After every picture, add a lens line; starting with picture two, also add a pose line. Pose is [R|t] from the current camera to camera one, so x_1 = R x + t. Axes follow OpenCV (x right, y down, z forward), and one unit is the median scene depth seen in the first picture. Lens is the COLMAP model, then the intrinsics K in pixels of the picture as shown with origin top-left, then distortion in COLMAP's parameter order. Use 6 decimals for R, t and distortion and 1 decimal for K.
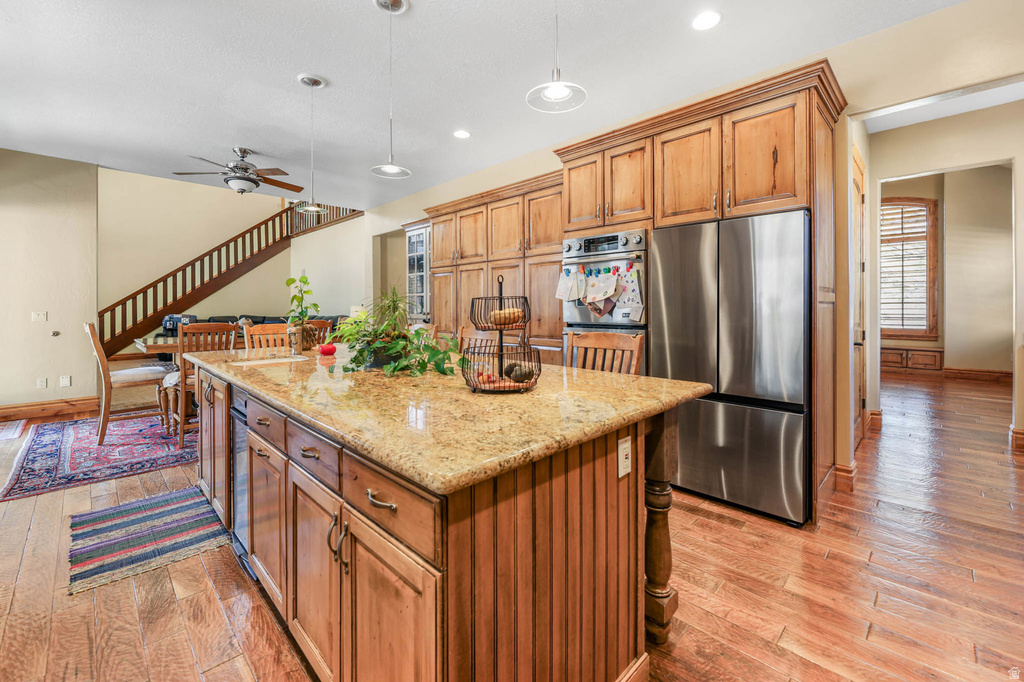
lens RADIAL K [[425.9, 0, 520.8], [0, 425.9, 310.1], [0, 0, 1]] dist [-0.002715, -0.001996]
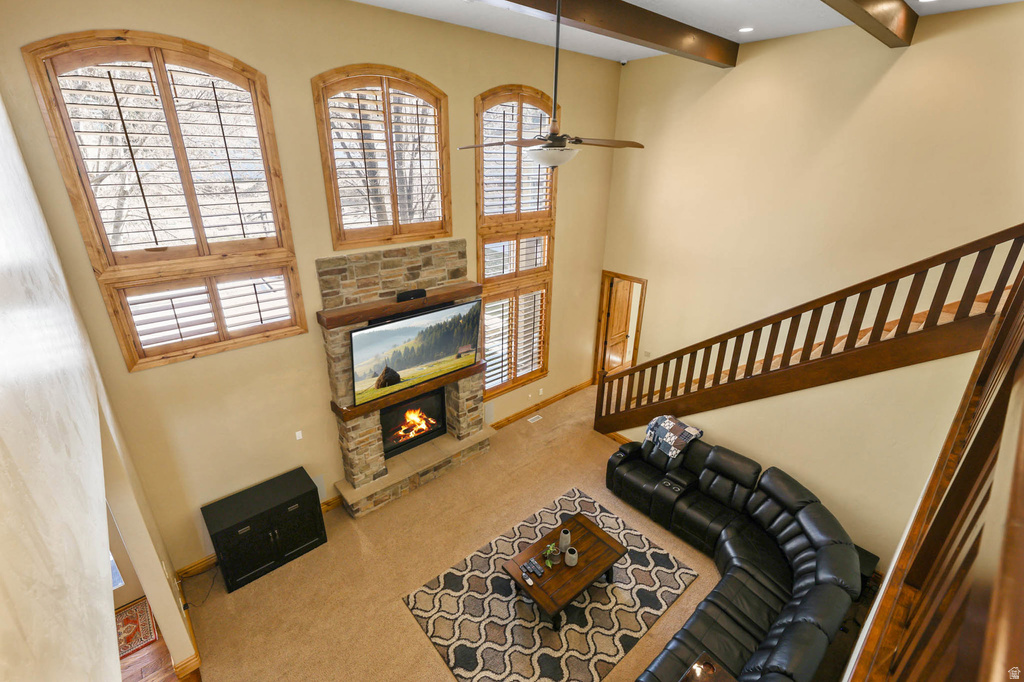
lens RADIAL K [[452.8, 0, 514.9], [0, 452.8, 334.2], [0, 0, 1]] dist [-0.002871, -0.000870]
pose [[-0.069035, 0.377500, -0.923433, -0.559492], [-0.026858, 0.924602, 0.379986, -0.726292], [0.997253, 0.051034, -0.053691, 1.762978]]
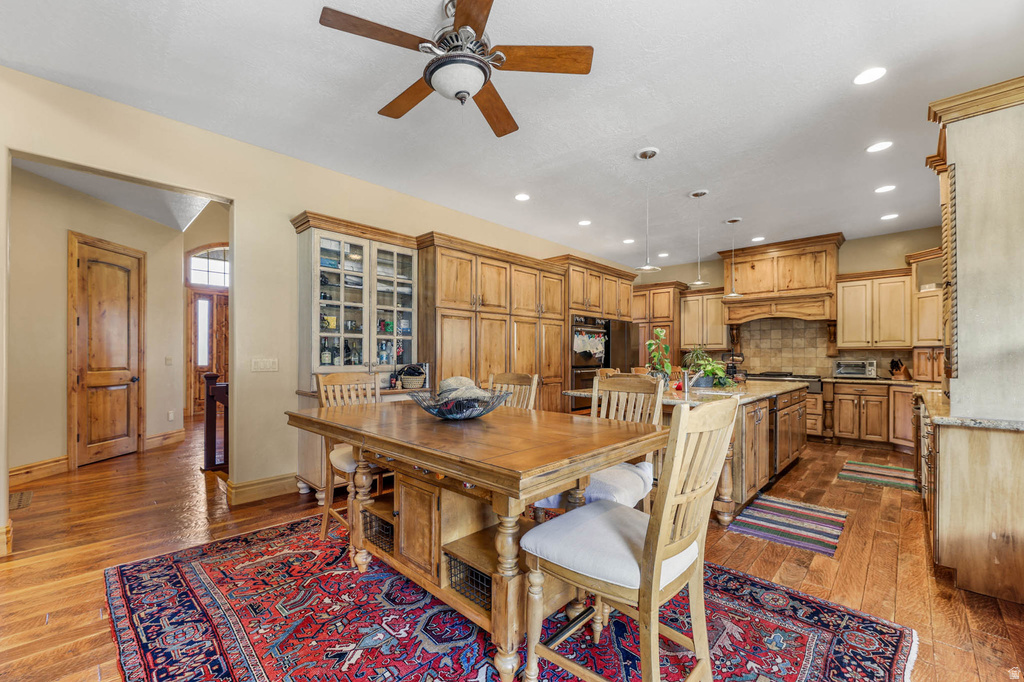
lens RADIAL K [[425.9, 0, 518.4], [0, 425.9, 341.9], [0, 0, 1]] dist [-0.002715, -0.001996]
pose [[-0.030206, 0.039177, 0.998776, -1.109856], [0.006518, 0.999218, -0.038997, 0.000318], [-0.999522, 0.005332, -0.030438, 0.949181]]
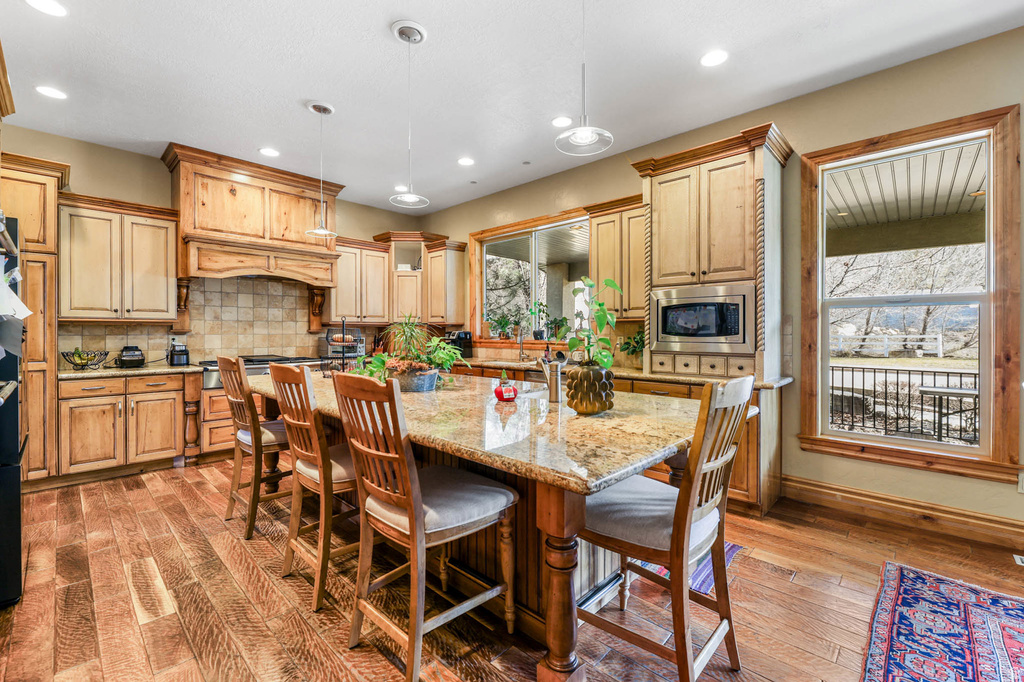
lens RADIAL K [[425.9, 0, 510.6], [0, 425.9, 337.3], [0, 0, 1]] dist [-0.002715, -0.001996]
pose [[-0.999885, 0.006234, -0.013834, -0.271525], [0.005934, 0.999749, 0.021593, -0.008632], [0.013965, 0.021508, -0.999671, 1.037472]]
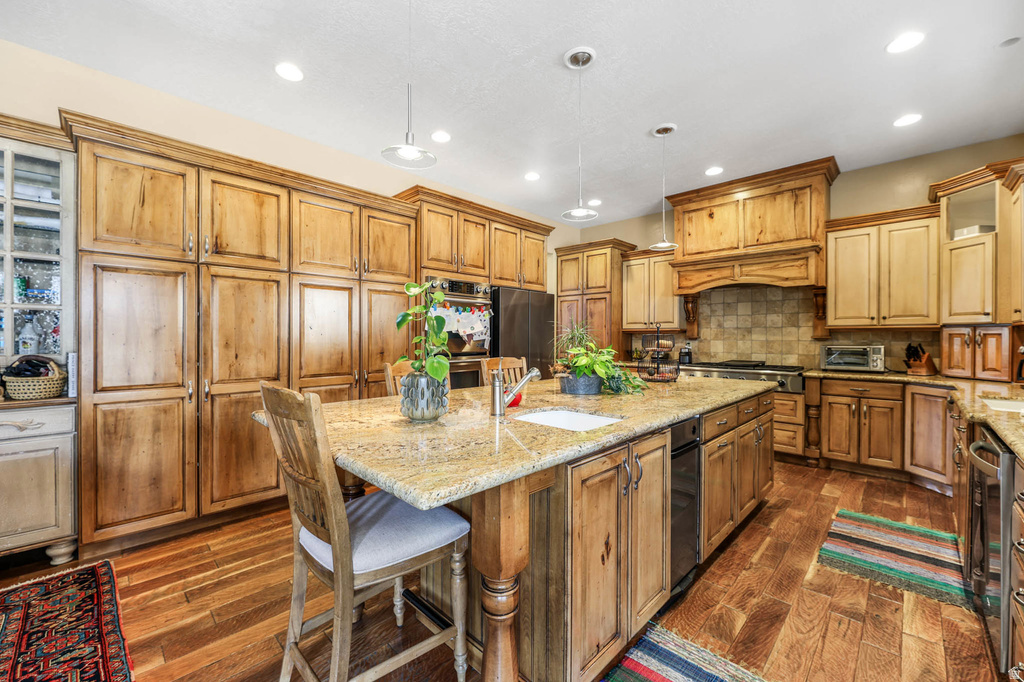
lens RADIAL K [[425.9, 0, 513.4], [0, 425.9, 326.8], [0, 0, 1]] dist [-0.002715, -0.001996]
pose [[-0.022721, 0.031968, 0.999231, -0.718325], [0.006983, 0.999469, -0.031817, -0.001900], [-0.999717, 0.006255, -0.022932, 0.614058]]
